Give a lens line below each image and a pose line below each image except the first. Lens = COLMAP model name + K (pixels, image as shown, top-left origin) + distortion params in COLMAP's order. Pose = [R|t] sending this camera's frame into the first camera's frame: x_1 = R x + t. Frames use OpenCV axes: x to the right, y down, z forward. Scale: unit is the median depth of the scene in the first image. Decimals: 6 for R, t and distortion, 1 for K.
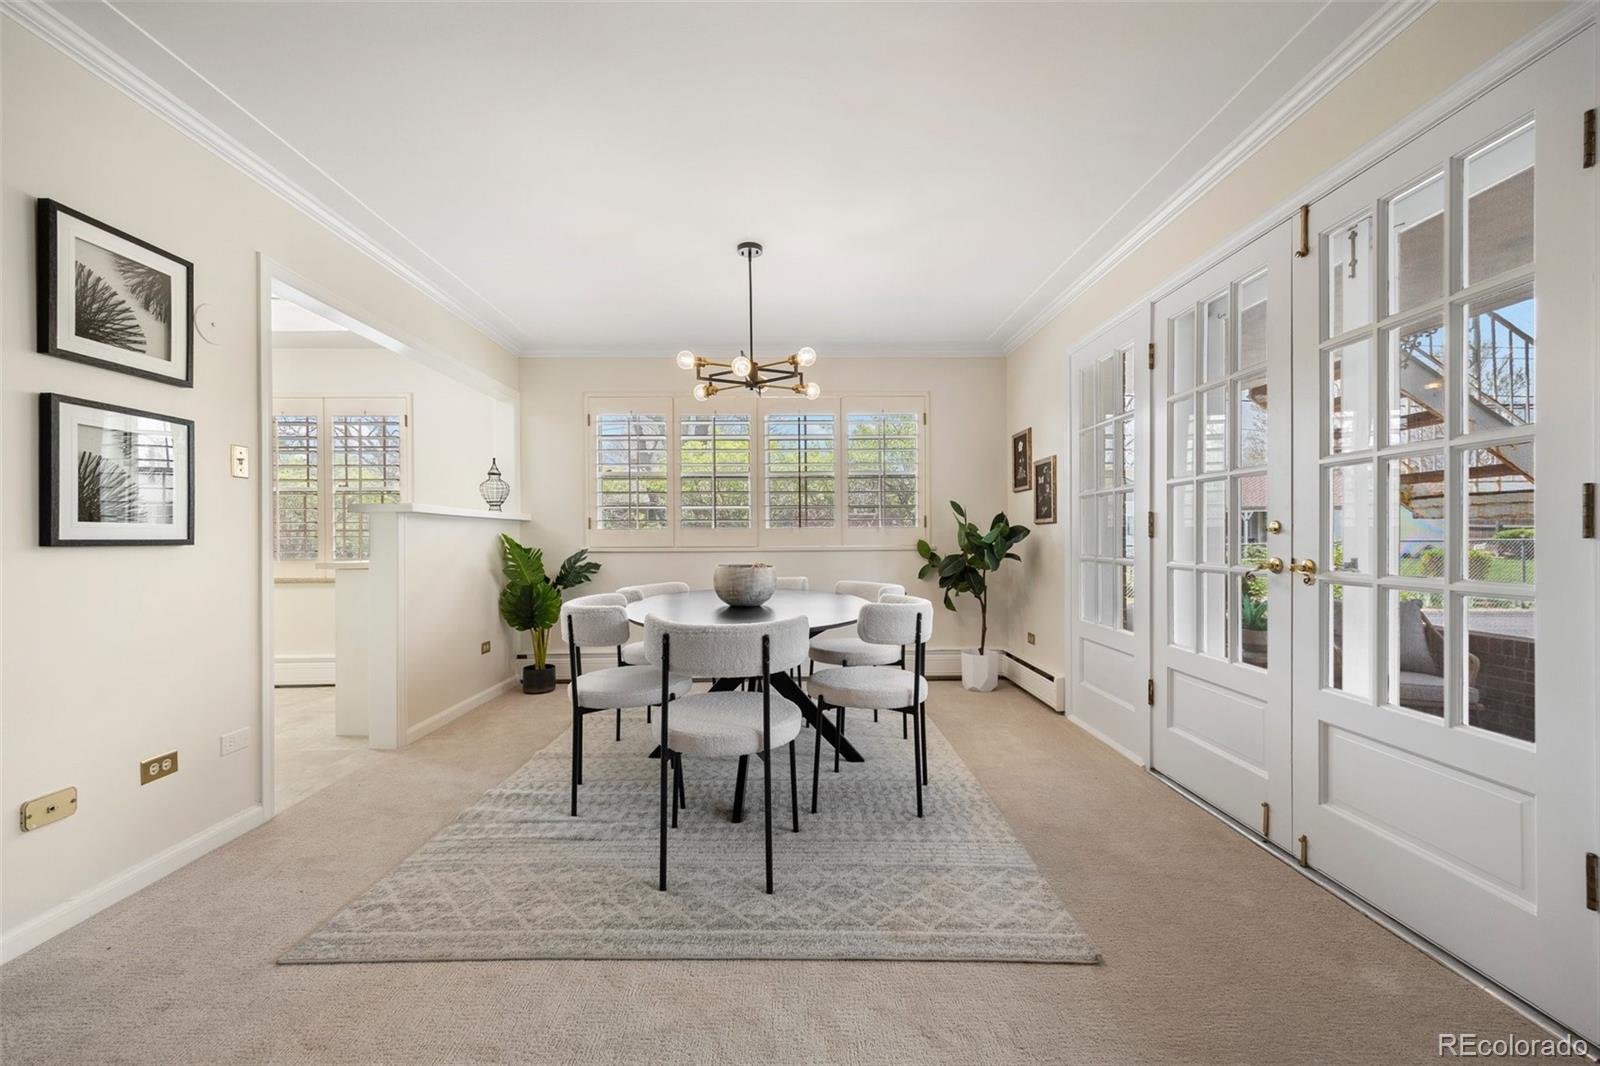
lens RADIAL K [[636.3, 0, 801.8], [0, 636.3, 536.4], [0, 0, 1]] dist [0.013109, 0.000172]
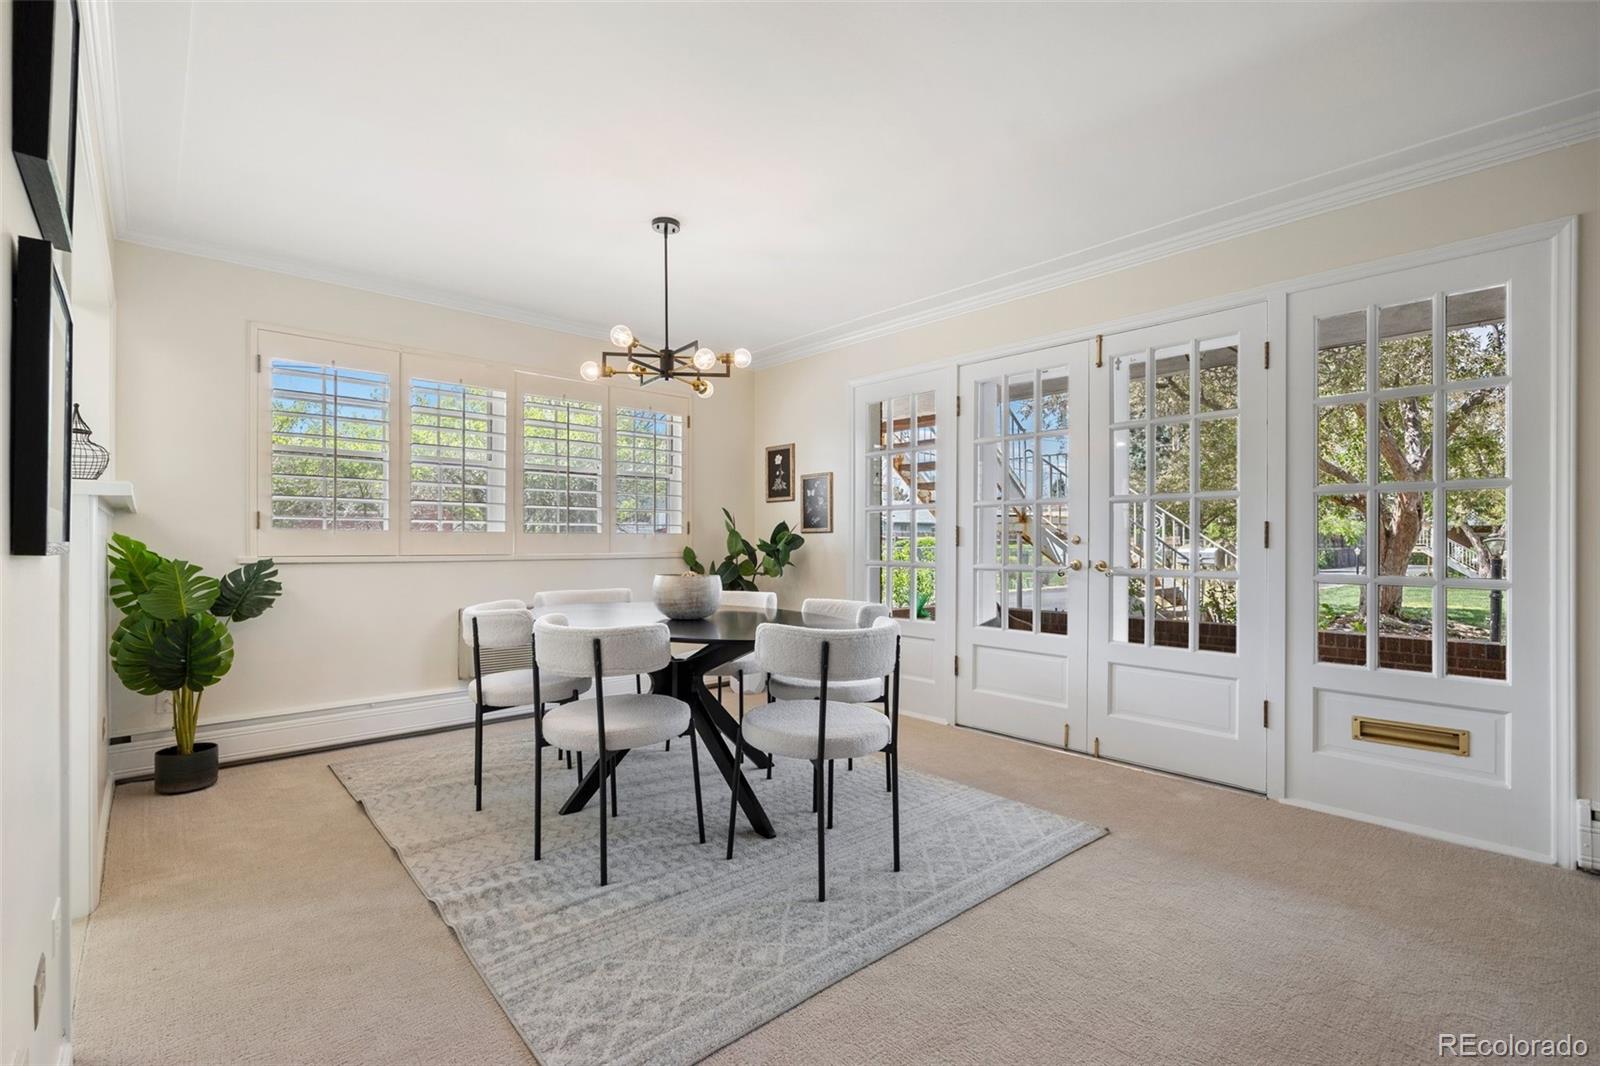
lens RADIAL K [[711.6, 0, 796.6], [0, 711.6, 540.1], [0, 0, 1]] dist [-0.001093, -0.000169]
pose [[0.751281, 0.009593, 0.659913, -0.779991], [-0.007180, 0.999954, -0.006363, 0.001746], [-0.659943, 0.000042, 0.751315, 0.158559]]
